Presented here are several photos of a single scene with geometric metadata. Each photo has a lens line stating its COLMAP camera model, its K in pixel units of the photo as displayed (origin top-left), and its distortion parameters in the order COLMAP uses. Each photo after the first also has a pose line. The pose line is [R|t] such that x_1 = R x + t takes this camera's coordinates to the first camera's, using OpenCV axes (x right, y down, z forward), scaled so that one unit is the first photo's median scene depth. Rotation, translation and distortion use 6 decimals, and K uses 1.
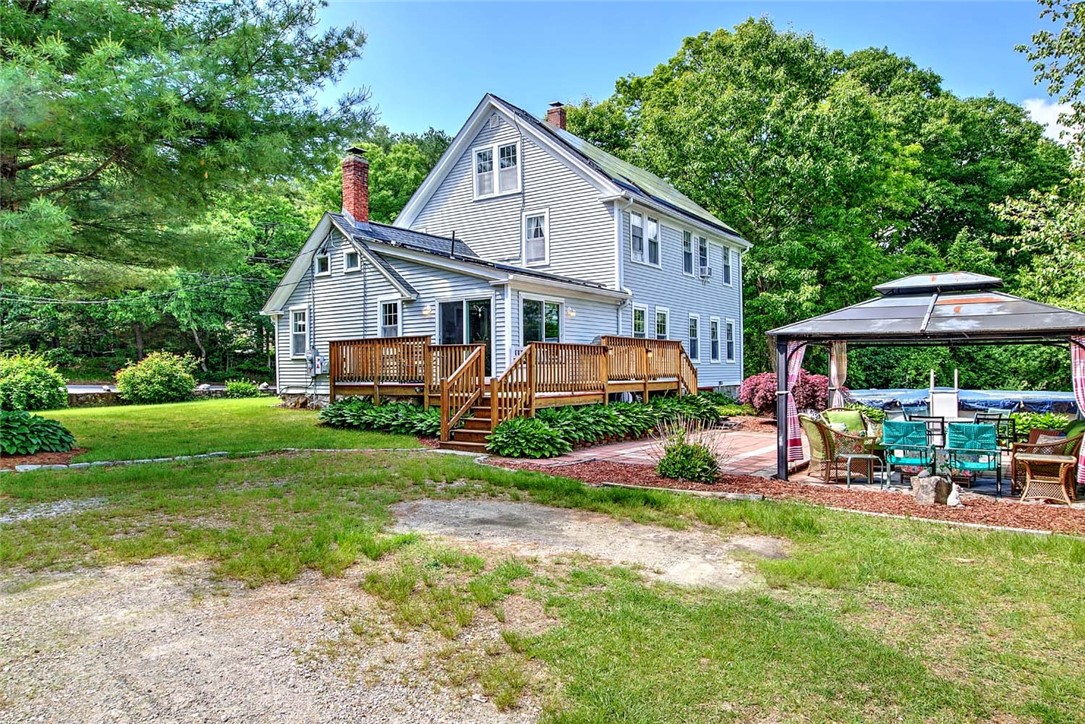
lens RADIAL K [[702.6, 0, 544.9], [0, 702.6, 364.5], [0, 0, 1]] dist [0.003911, -0.000633]
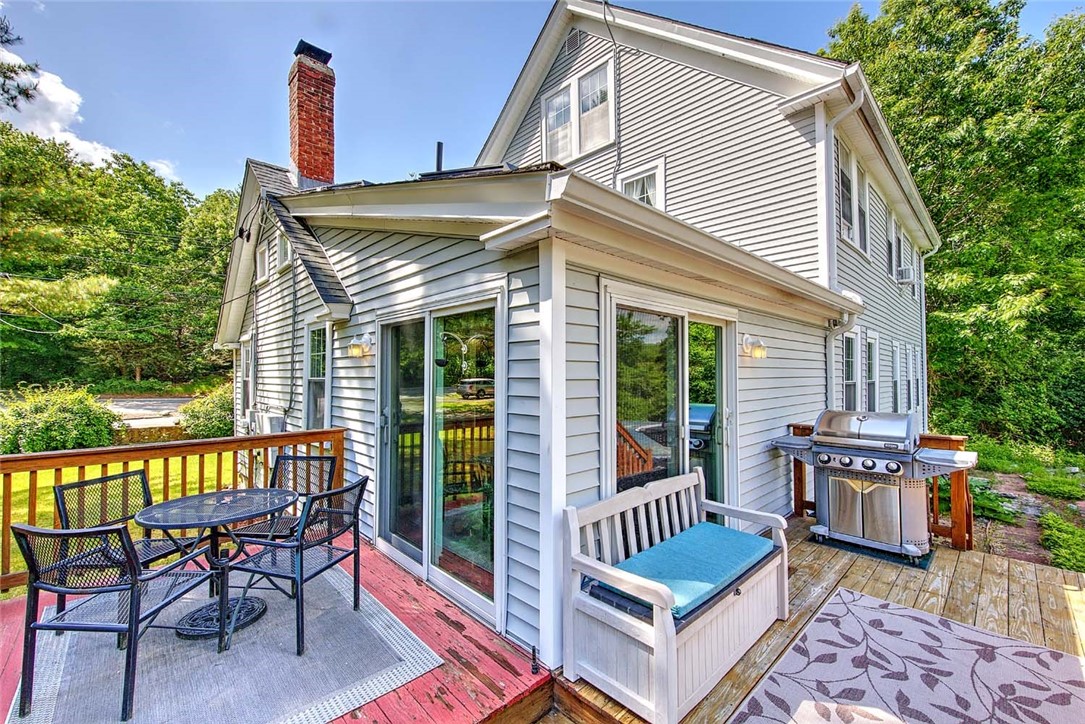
lens RADIAL K [[447.7, 0, 544.1], [0, 447.7, 358.4], [0, 0, 1]] dist [0.012984, 0.000097]
pose [[0.981342, 0.002272, -0.192258, -0.019017], [-0.006569, 0.999743, -0.021717, -0.052181], [0.192159, 0.022574, 0.981104, 0.620849]]
